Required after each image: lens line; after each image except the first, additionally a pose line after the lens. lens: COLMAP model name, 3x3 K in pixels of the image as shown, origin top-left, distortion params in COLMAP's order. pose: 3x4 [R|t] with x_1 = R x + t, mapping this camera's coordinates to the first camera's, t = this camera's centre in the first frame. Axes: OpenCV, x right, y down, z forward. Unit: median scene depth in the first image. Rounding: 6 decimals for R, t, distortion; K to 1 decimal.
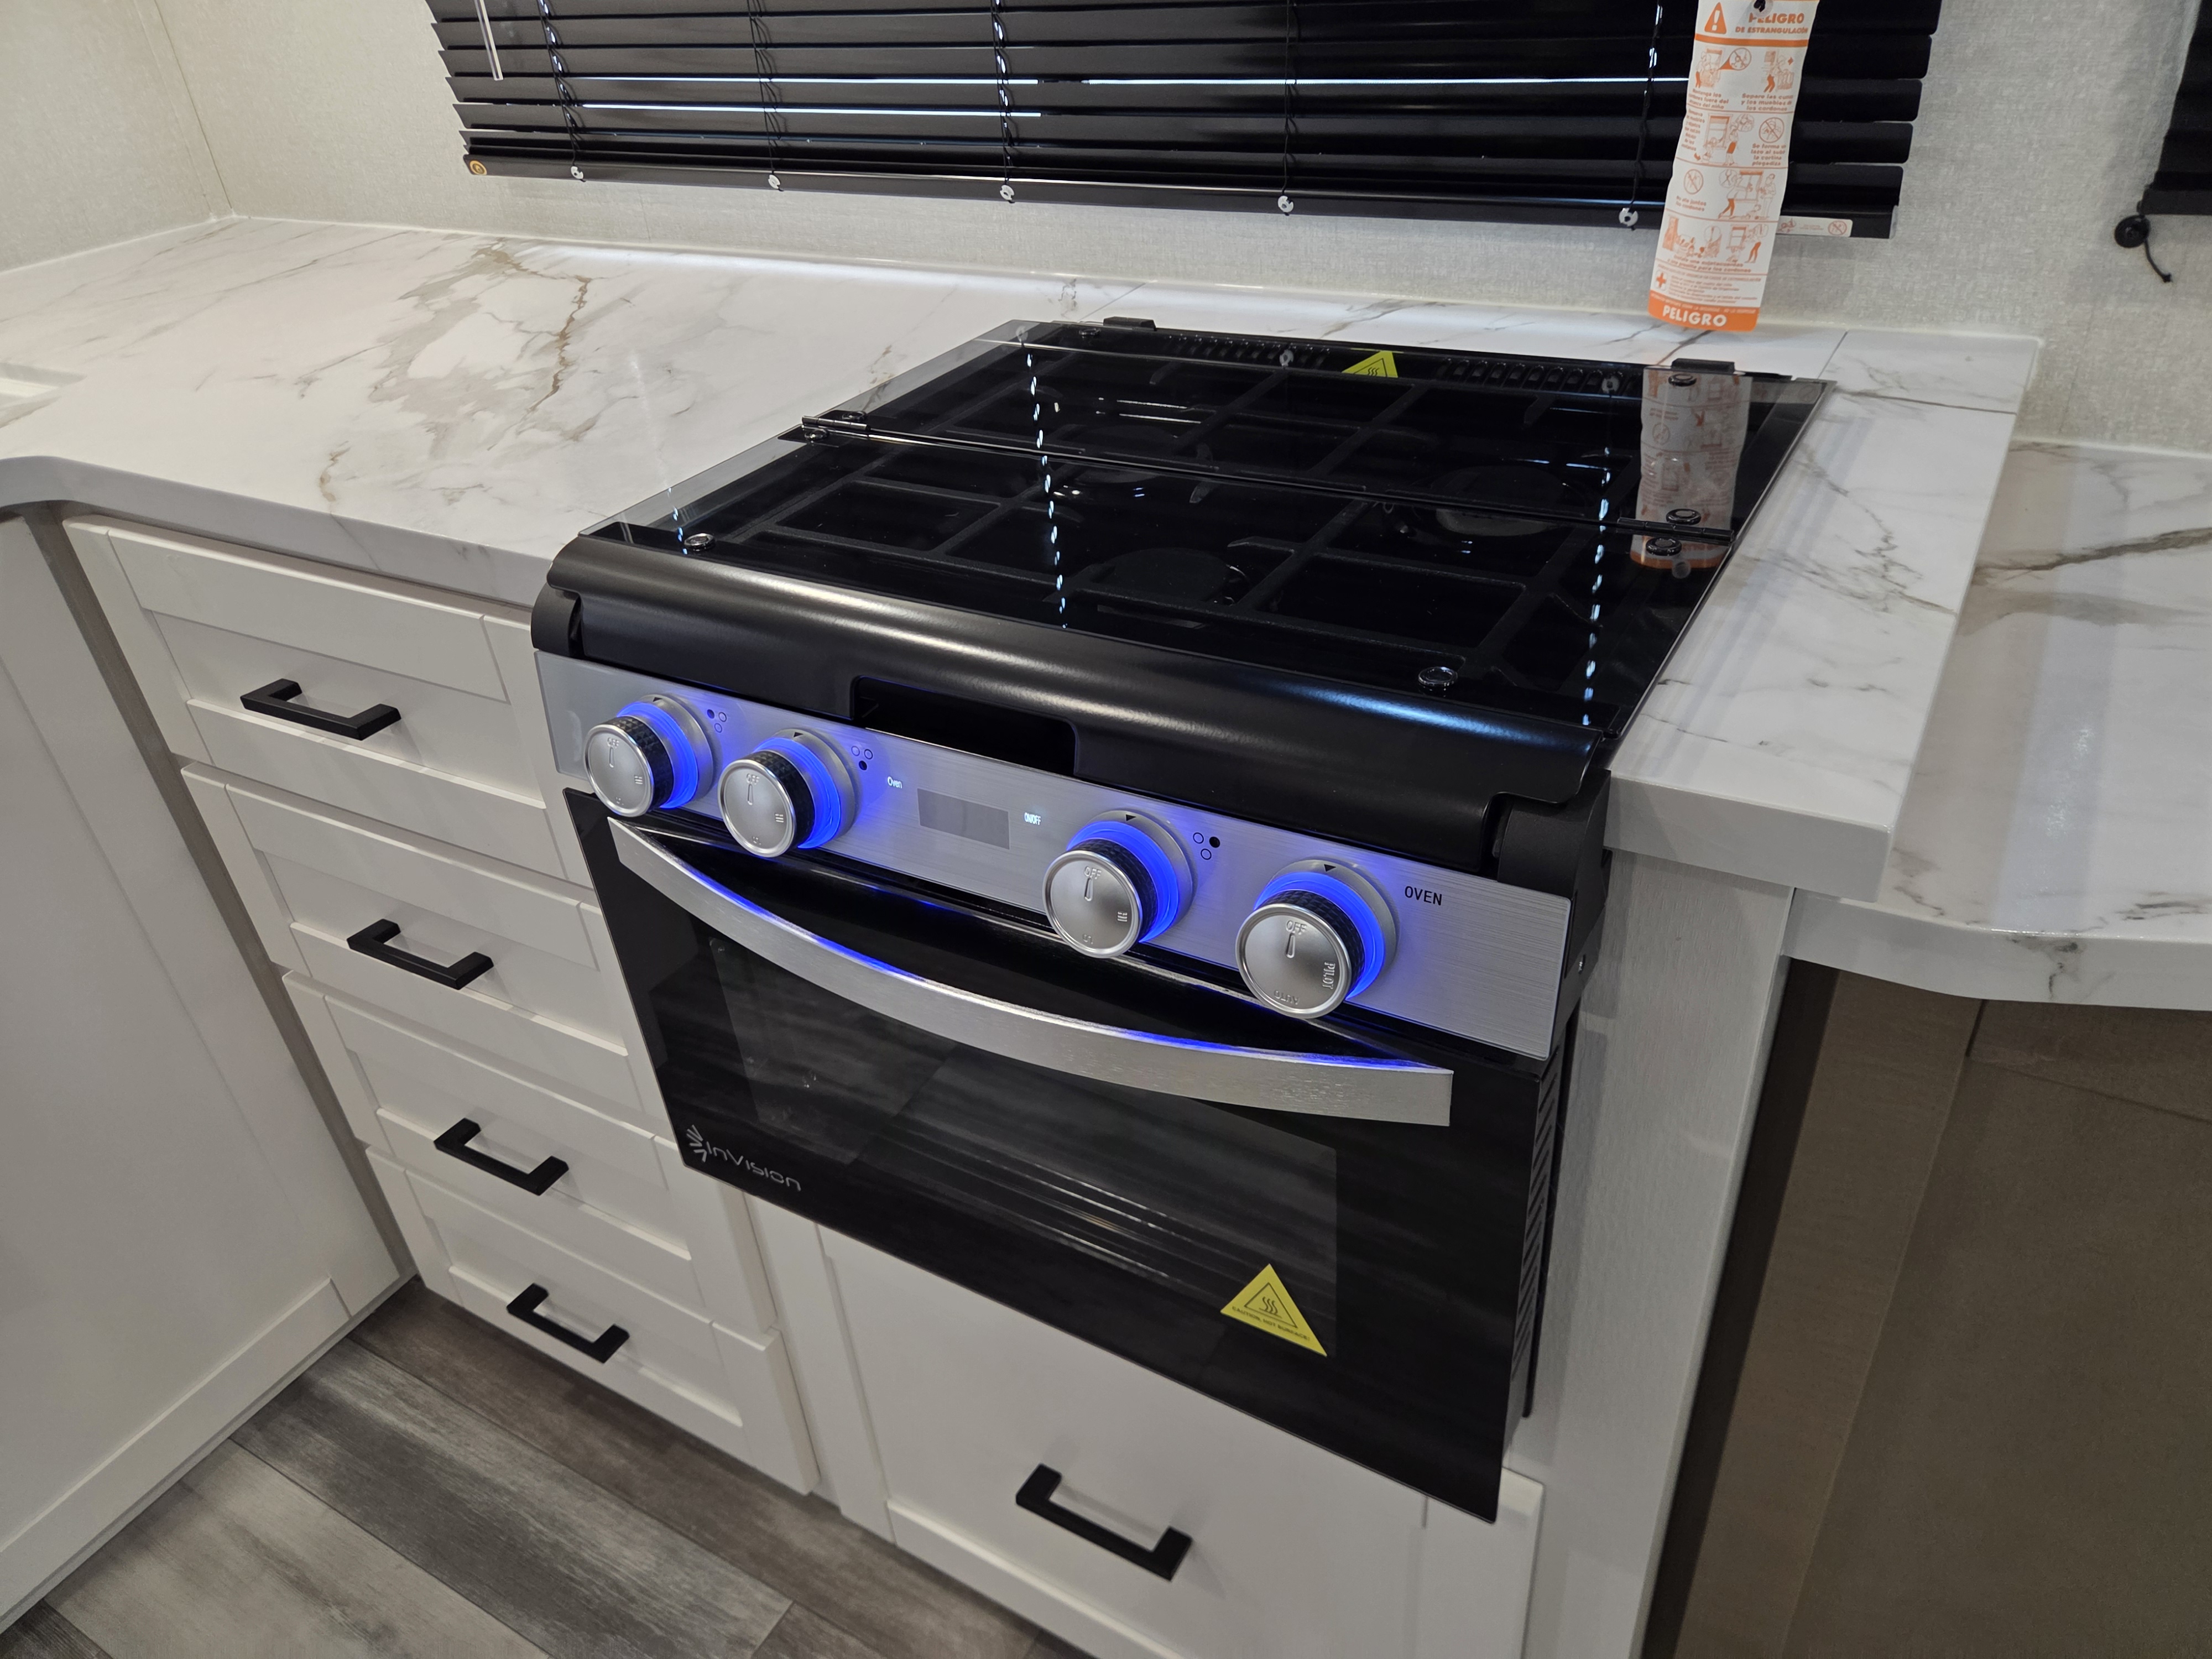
lens RADIAL K [[1487.7, 0, 1095.1], [0, 1487.7, 826.1], [0, 0, 1]] dist [0.054875, -0.046832]
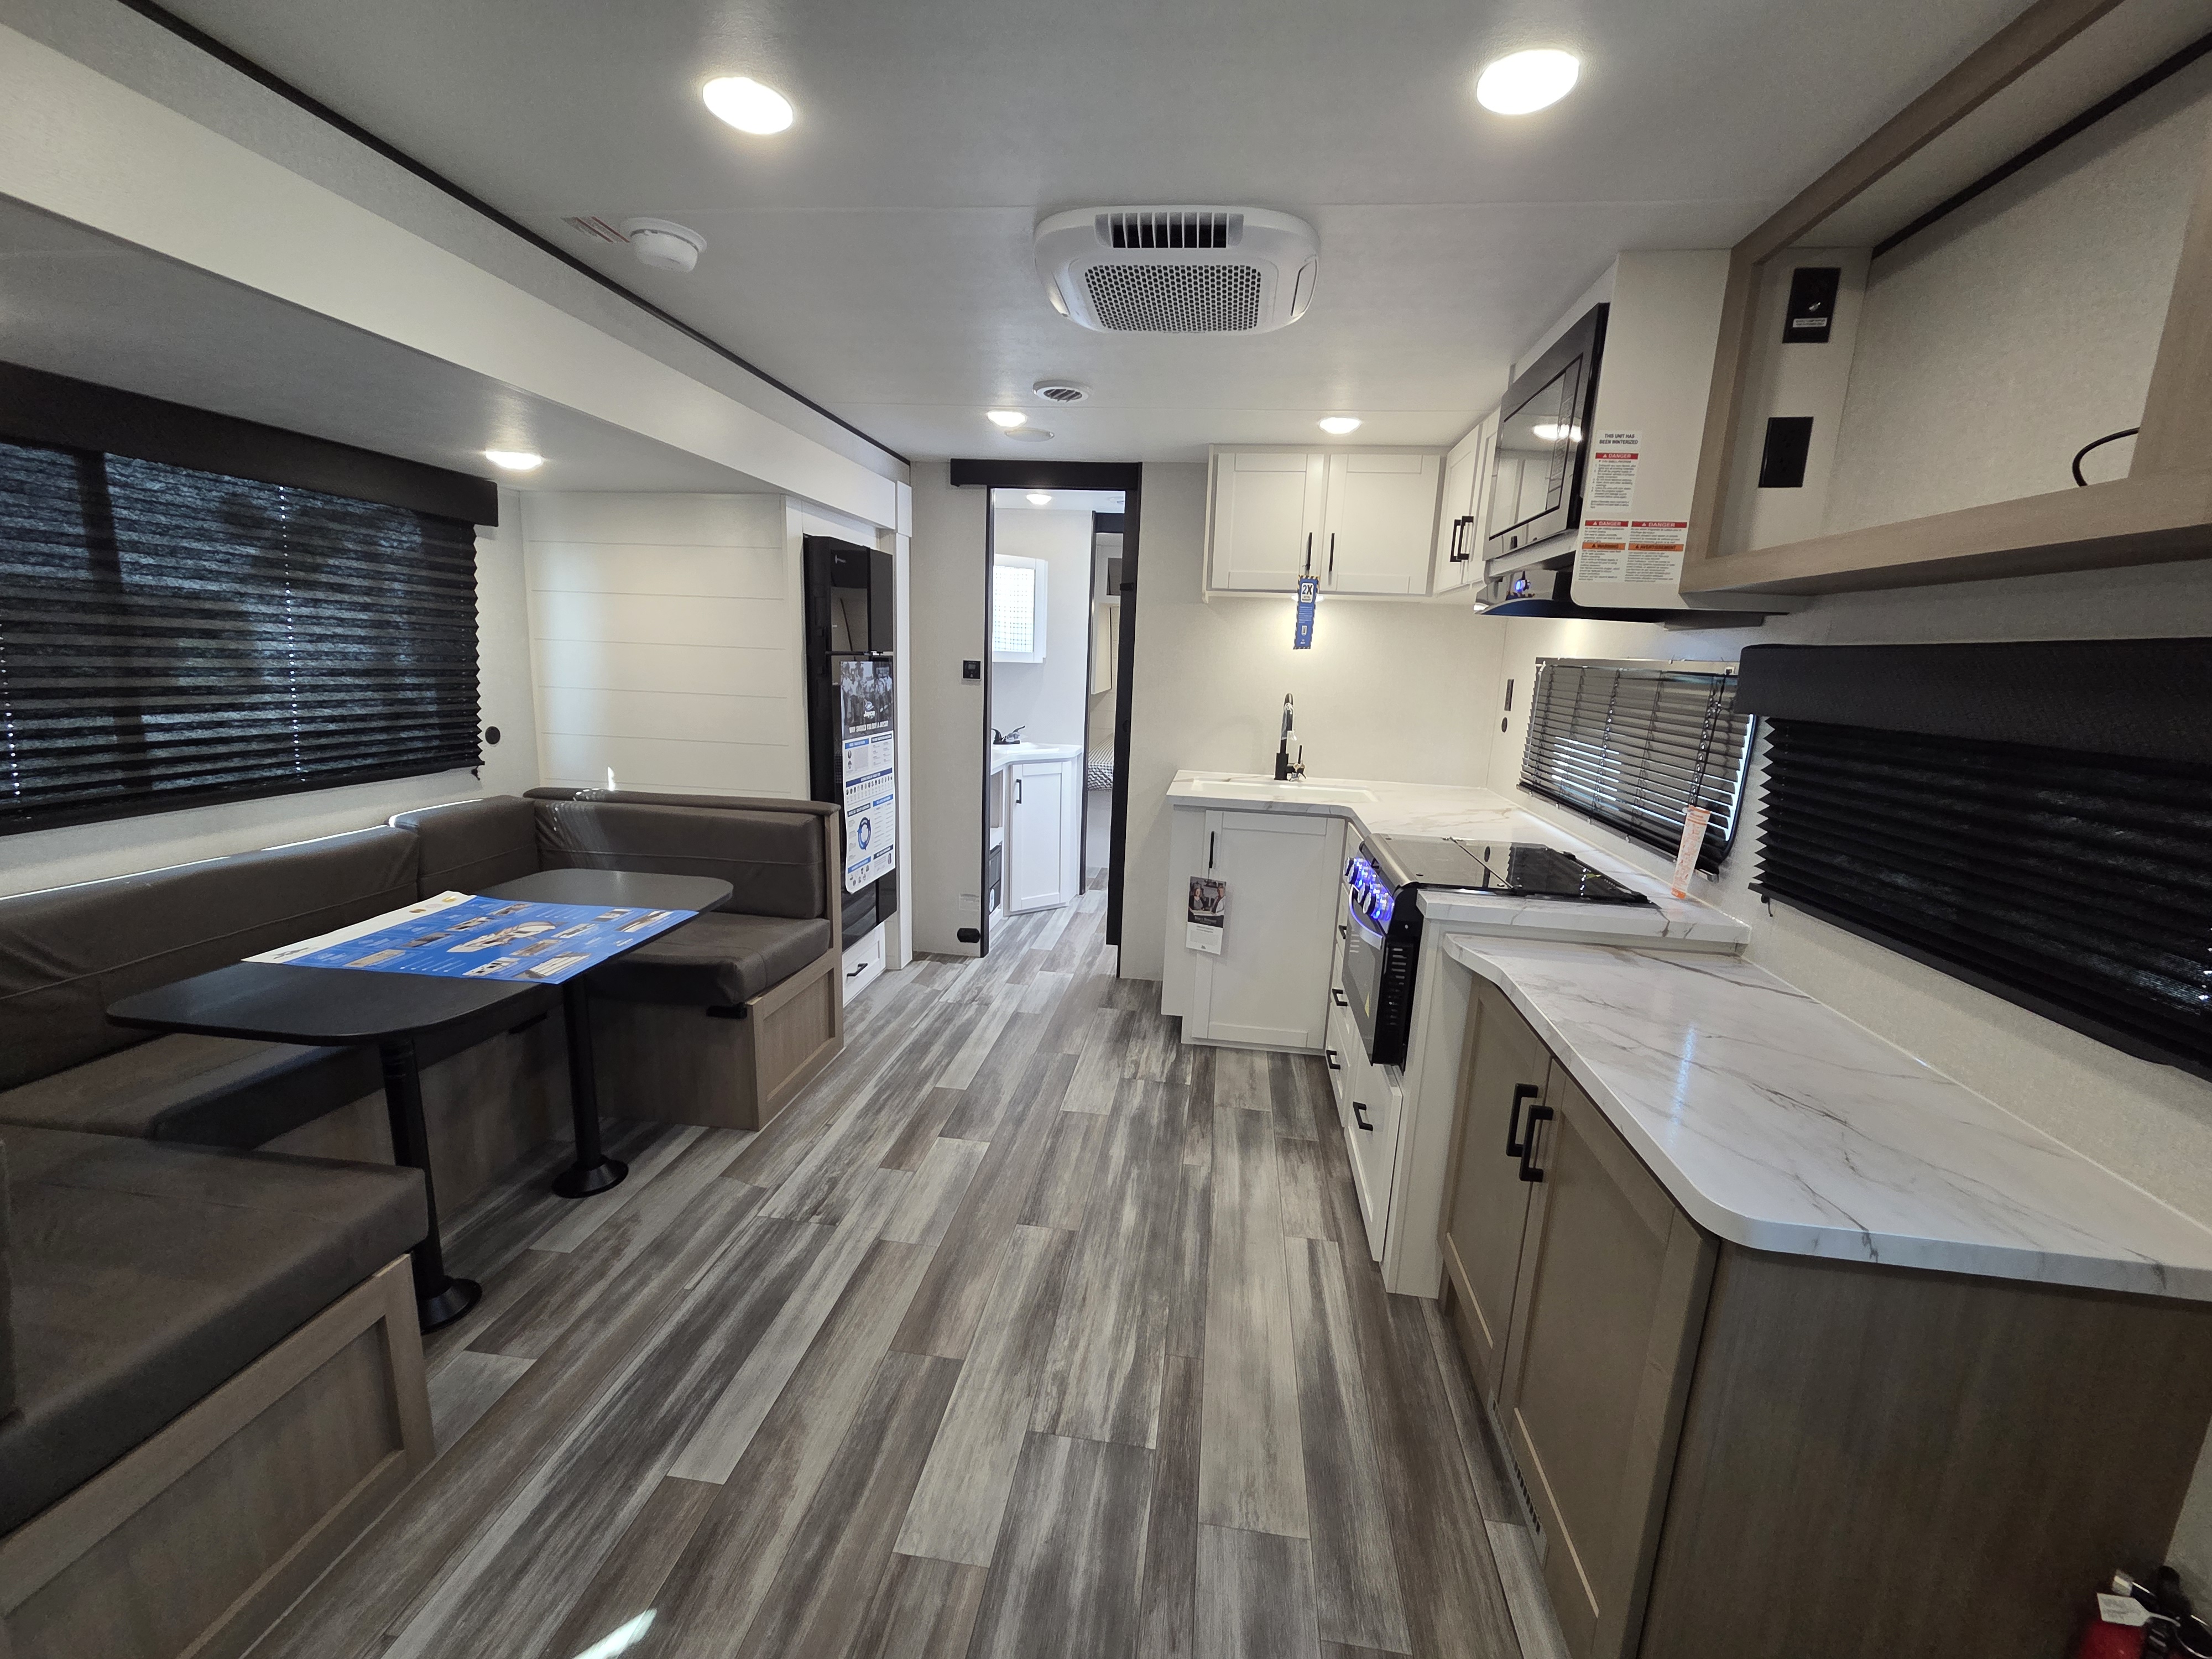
lens RADIAL K [[908.5, 0, 1127.8], [0, 908.5, 832.3], [0, 0, 1]] dist [-0.001871, -0.000562]
pose [[0.399530, 0.269494, -0.876213, 1.478905], [-0.567759, 0.823175, -0.005701, 0.221385], [0.719740, 0.499756, 0.481891, -0.801192]]
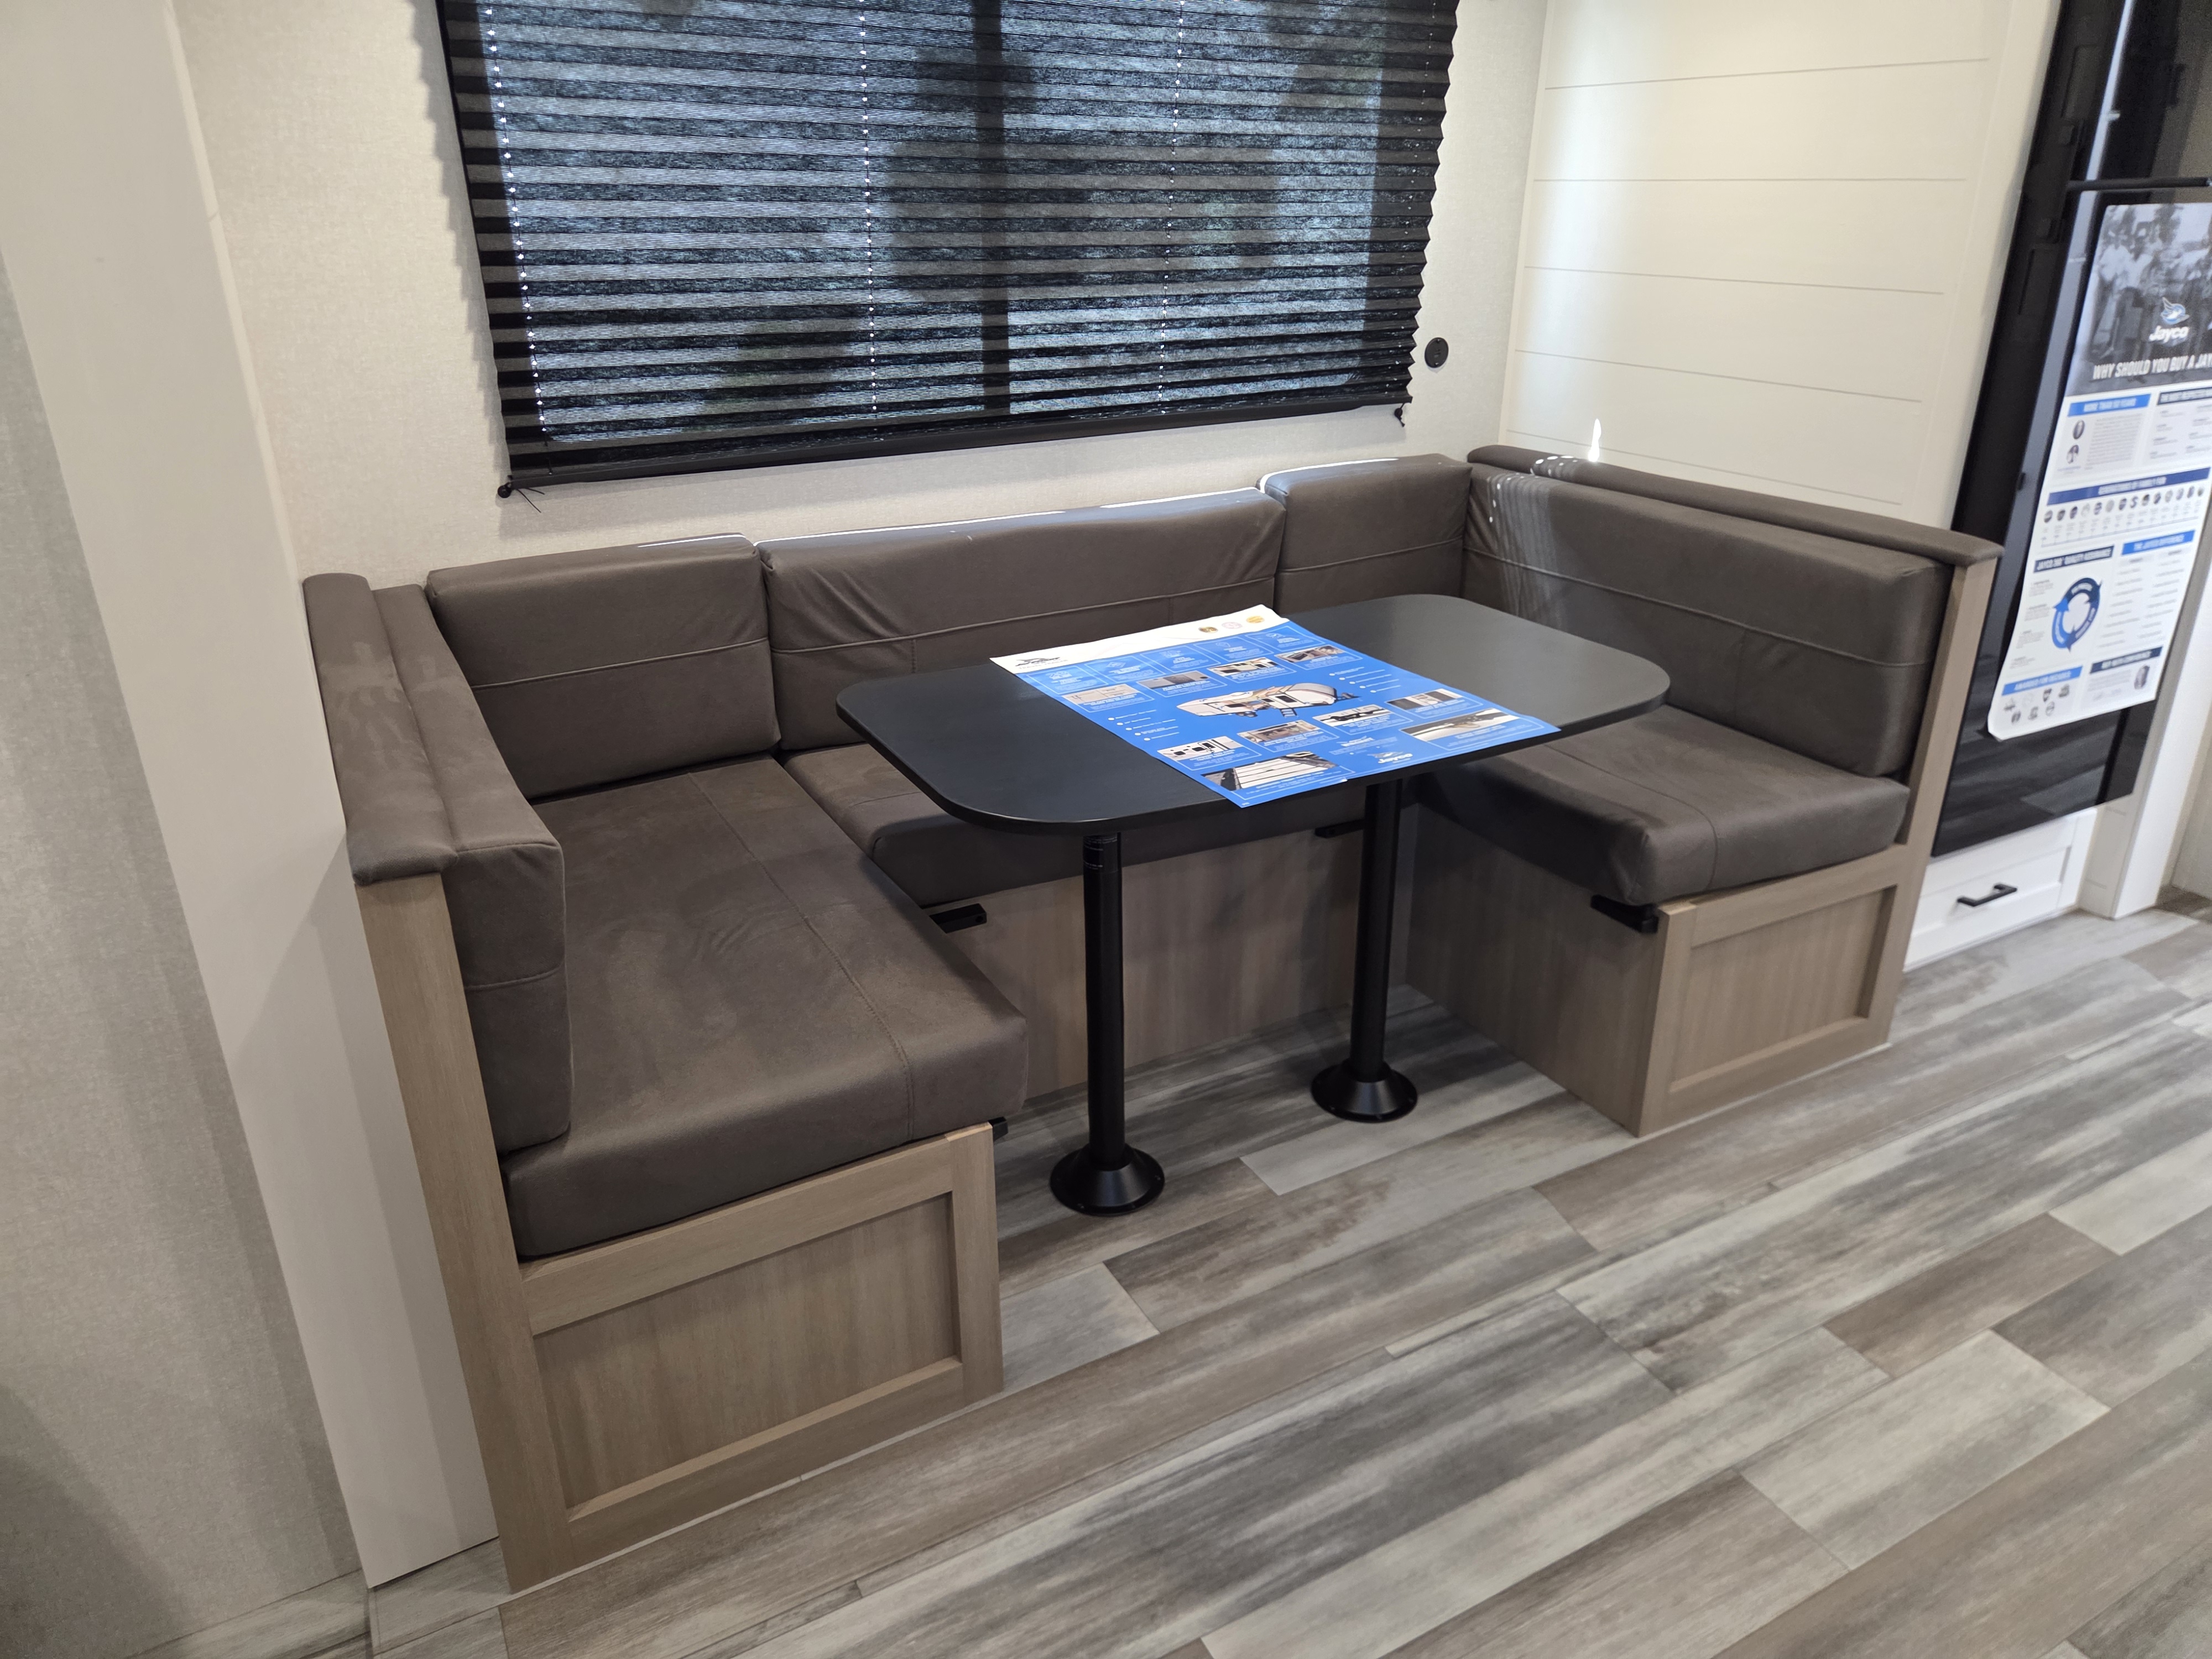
lens RADIAL K [[1487.7, 0, 1098.9], [0, 1487.7, 805.2], [0, 0, 1]] dist [0.054875, -0.046832]
pose [[-0.521749, 0.409487, -0.748397, 1.291876], [-0.430525, 0.630975, 0.645383, 0.159229], [0.736496, 0.658932, -0.152916, -0.683027]]
